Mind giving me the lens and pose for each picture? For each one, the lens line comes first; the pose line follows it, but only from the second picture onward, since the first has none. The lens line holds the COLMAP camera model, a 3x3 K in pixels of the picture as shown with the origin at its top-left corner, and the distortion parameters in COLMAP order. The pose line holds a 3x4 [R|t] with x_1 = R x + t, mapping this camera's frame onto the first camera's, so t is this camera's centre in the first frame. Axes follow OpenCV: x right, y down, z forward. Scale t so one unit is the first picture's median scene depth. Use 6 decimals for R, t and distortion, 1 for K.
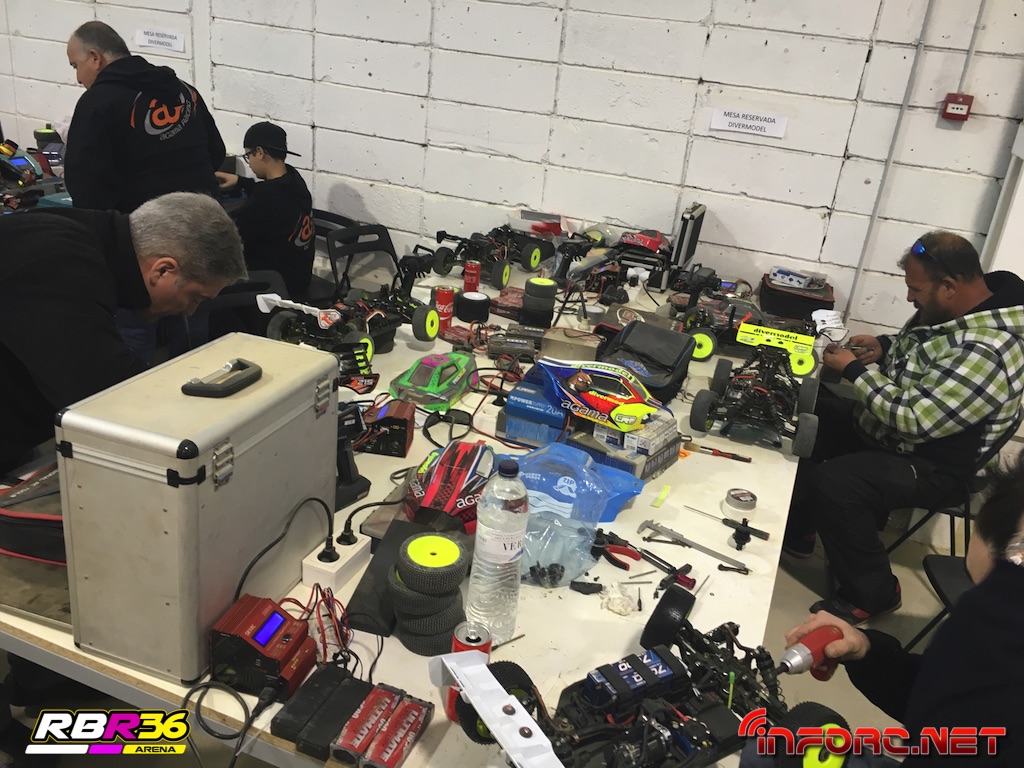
lens RADIAL K [[856.4, 0, 511.0], [0, 856.4, 386.5], [0, 0, 1]] dist [0.046574, -0.077874]
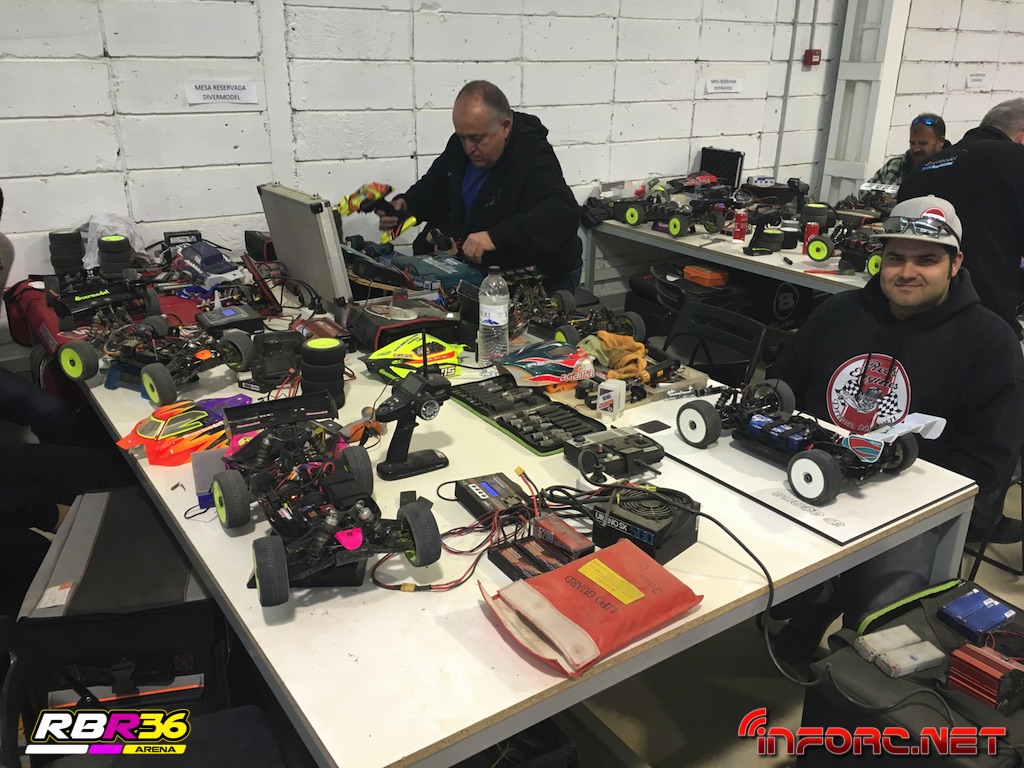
lens RADIAL K [[856.4, 0, 512.4], [0, 856.4, 384.6], [0, 0, 1]] dist [0.046574, -0.077874]
pose [[0.572980, -0.395125, 0.718032, -1.131707], [0.352002, 0.909831, 0.219776, -0.279940], [-0.740127, 0.126822, 0.660400, 0.350292]]
